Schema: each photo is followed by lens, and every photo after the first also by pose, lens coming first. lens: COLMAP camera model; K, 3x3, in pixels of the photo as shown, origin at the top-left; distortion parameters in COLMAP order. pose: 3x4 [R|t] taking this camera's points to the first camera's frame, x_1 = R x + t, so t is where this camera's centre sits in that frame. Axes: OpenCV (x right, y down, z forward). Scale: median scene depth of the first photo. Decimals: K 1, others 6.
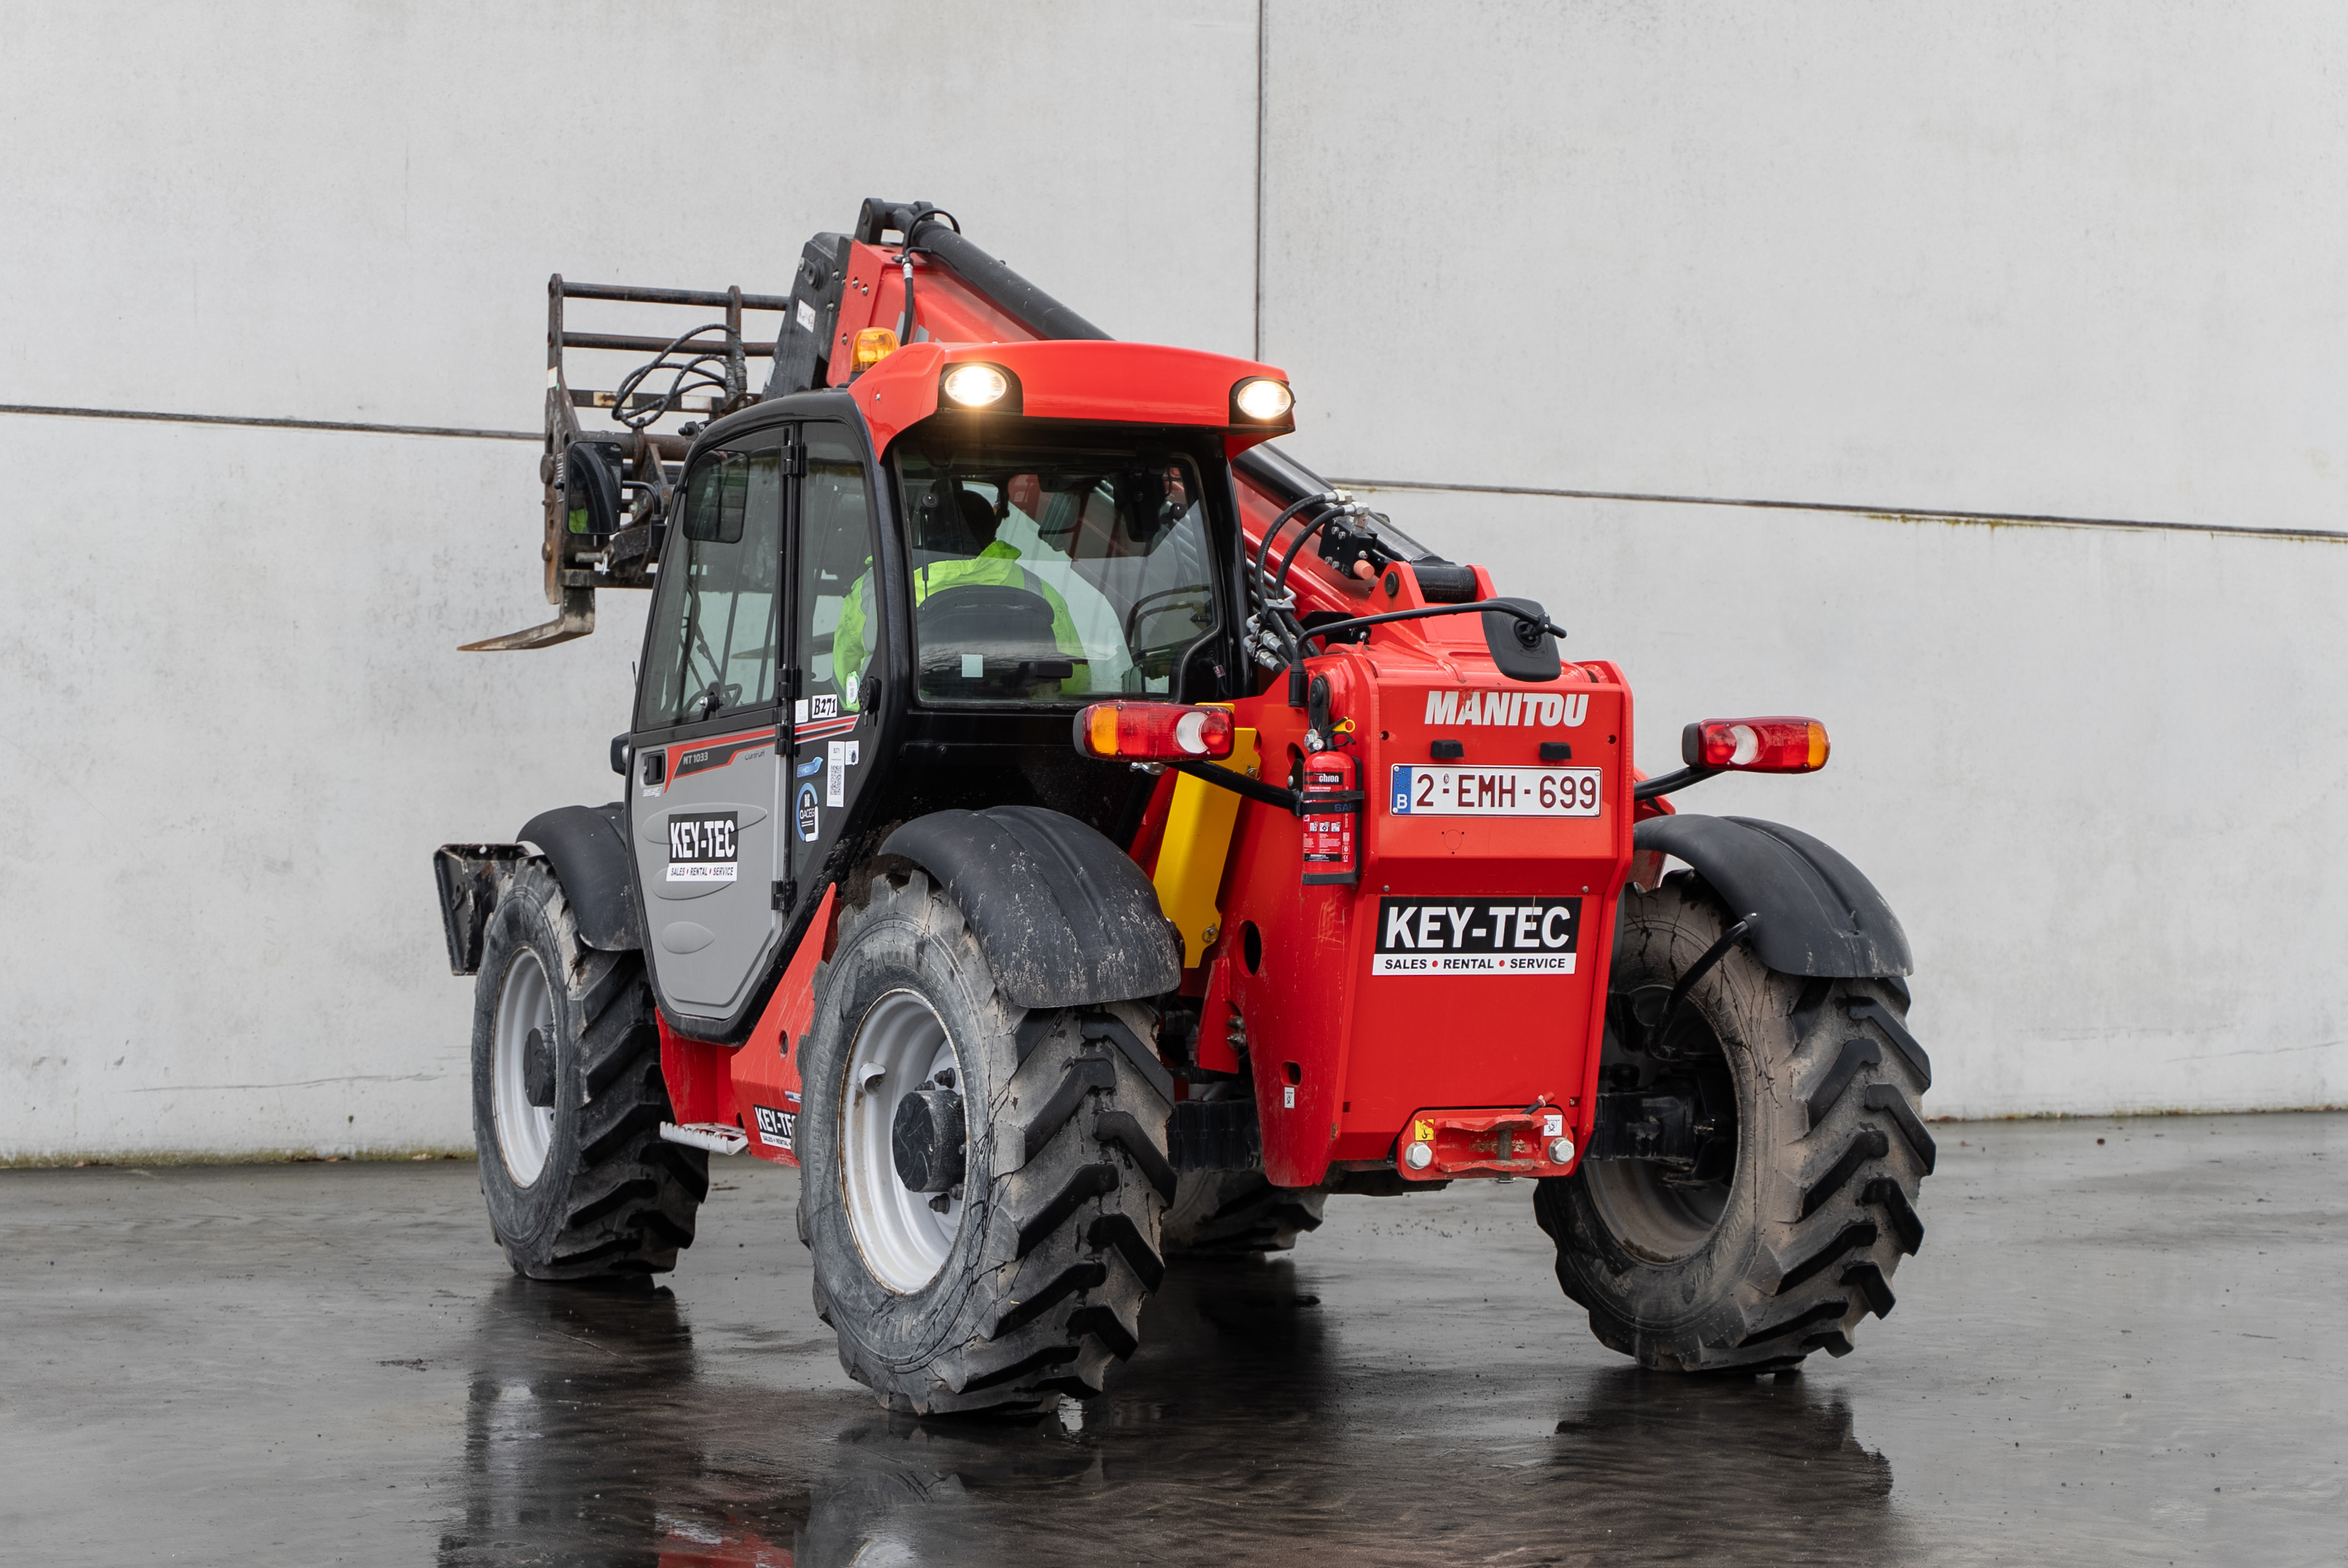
lens RADIAL K [[4132.0, 0, 1114.1], [0, 4132.0, 790.5], [0, 0, 1]] dist [0.002220, -0.048800]
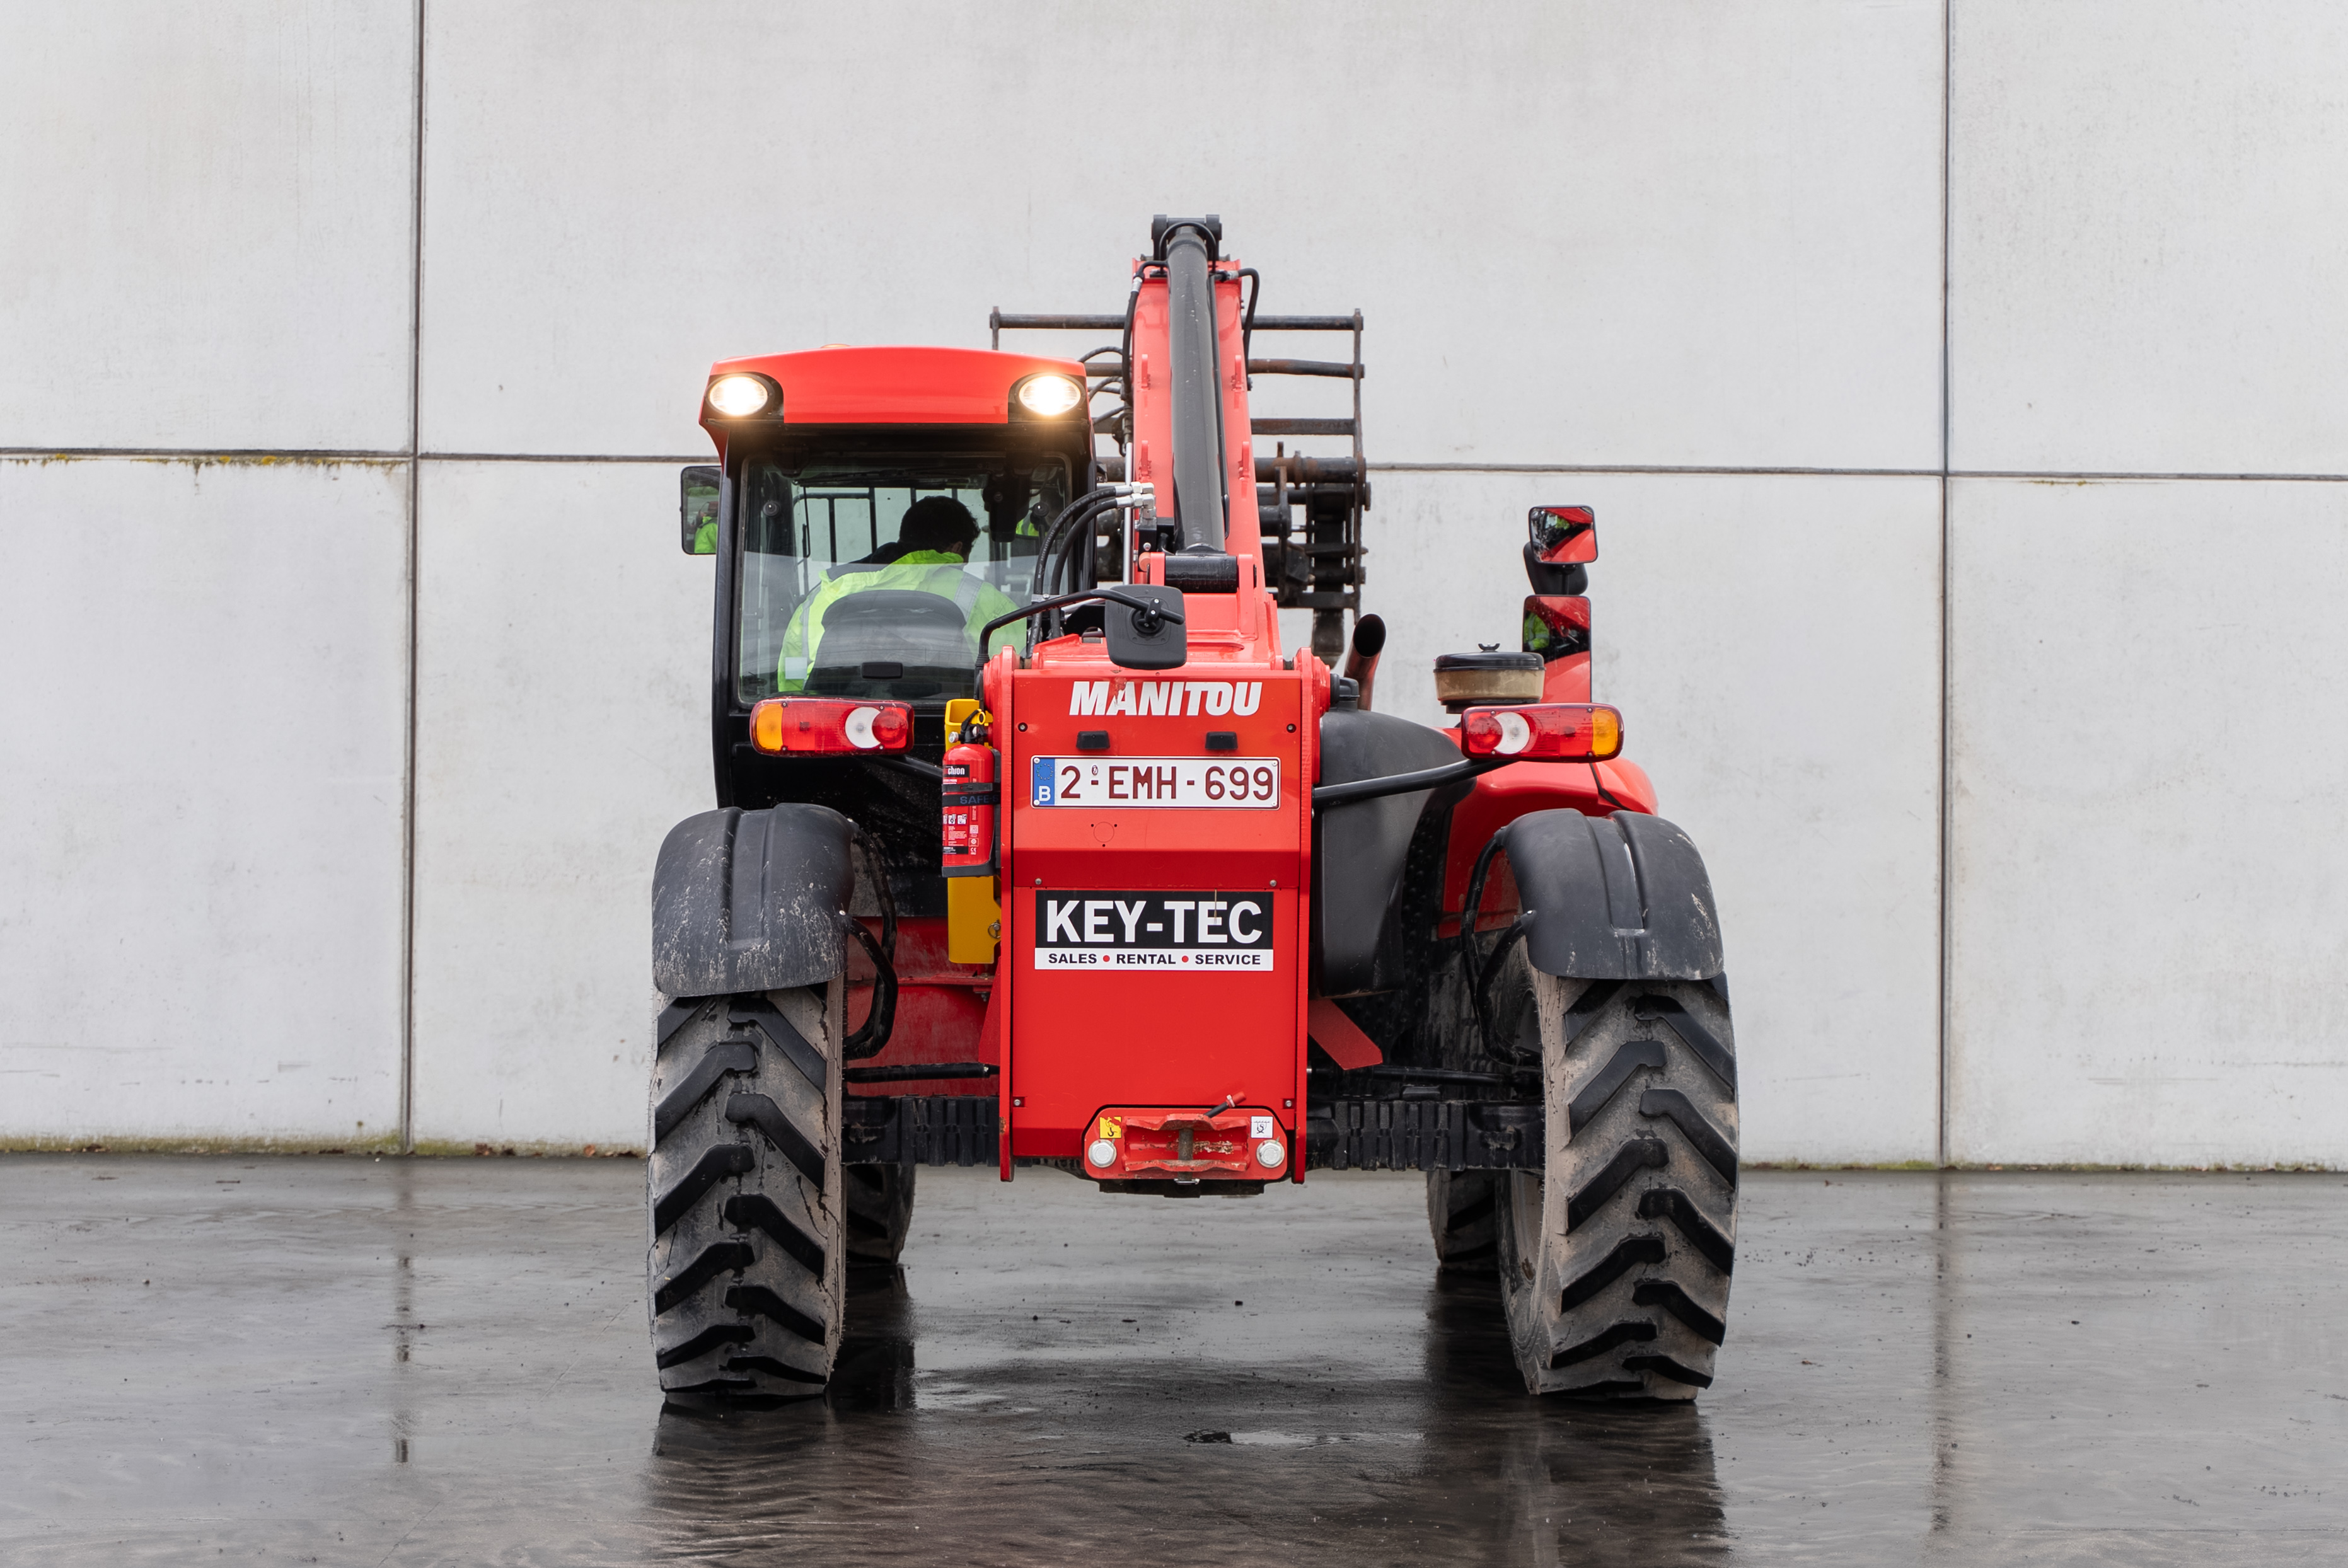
lens RADIAL K [[4135.7, 0, 1174.0], [0, 4135.7, 784.0], [0, 0, 1]] dist [0.019561, -0.140925]
pose [[0.909462, -0.010954, -0.415643, 0.501157], [0.006020, 0.999895, -0.013179, 0.013386], [0.415744, 0.009483, 0.909432, 0.109305]]
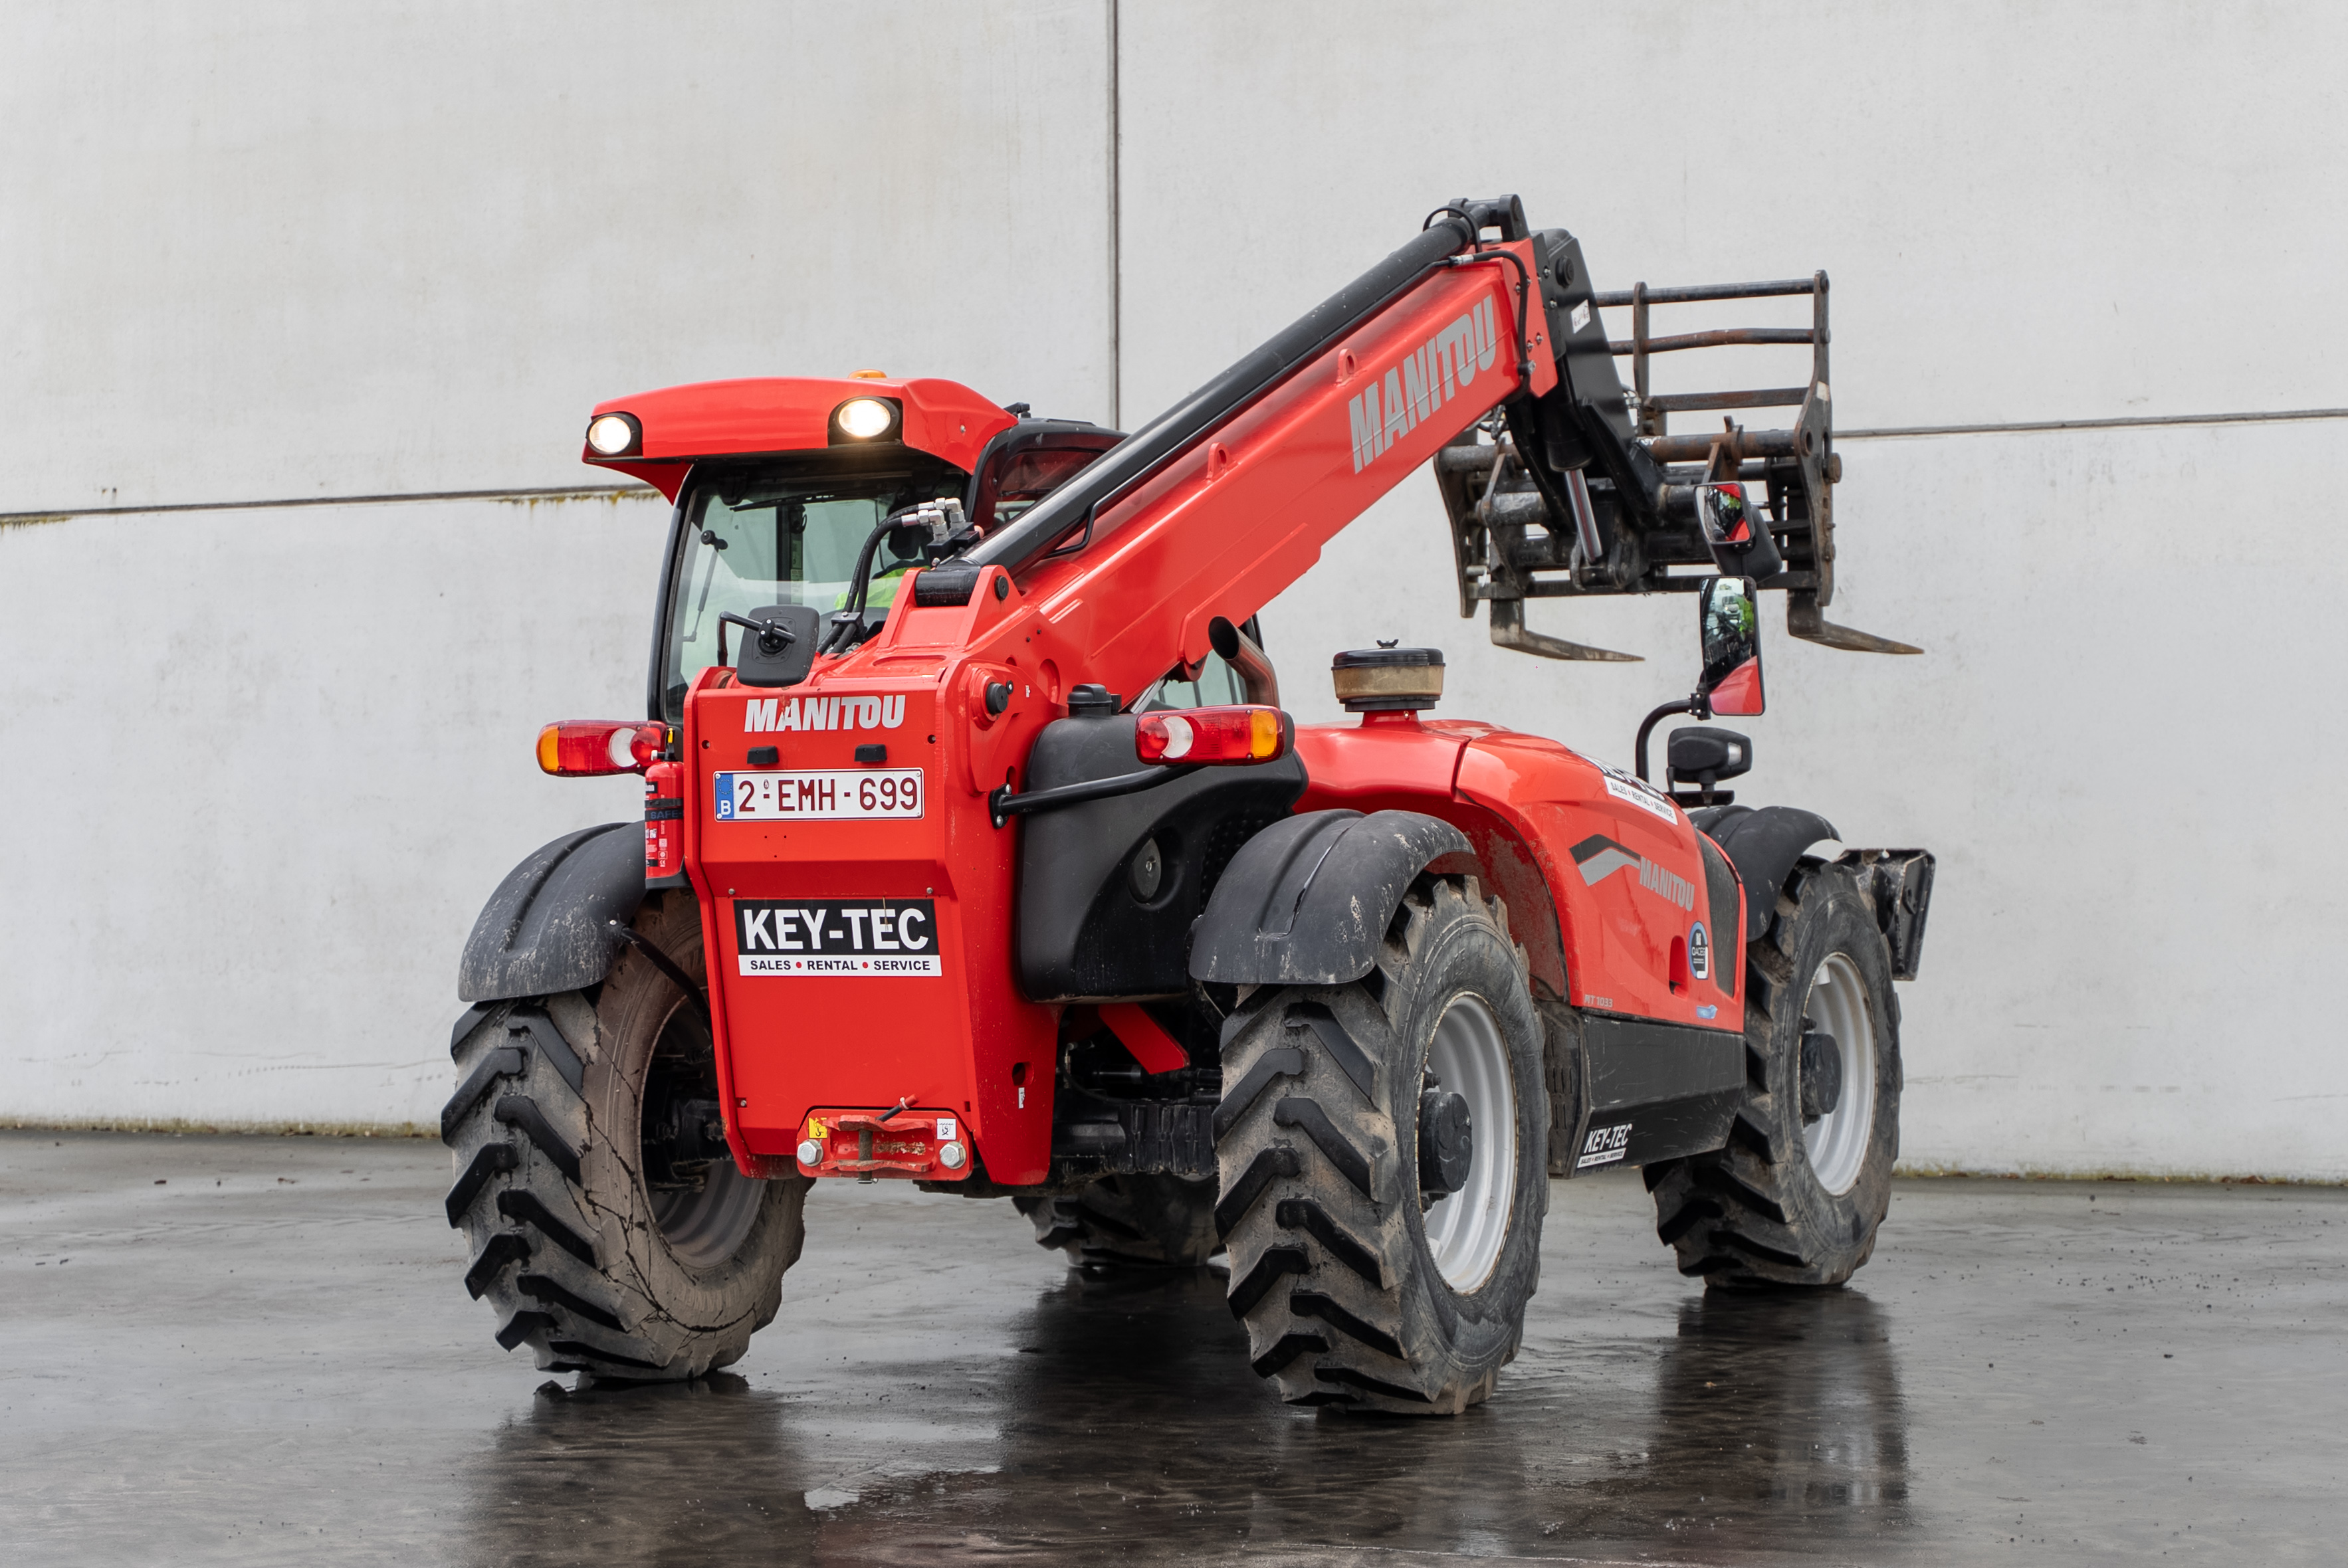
lens RADIAL K [[4488.8, 0, 1337.9], [0, 4488.8, 773.2], [0, 0, 1]] dist [0.012843, -0.148673]
pose [[0.658511, -0.027747, -0.752059, 0.999358], [0.022955, 0.999596, -0.016780, 0.016167], [0.752221, -0.006214, 0.658882, 0.367679]]
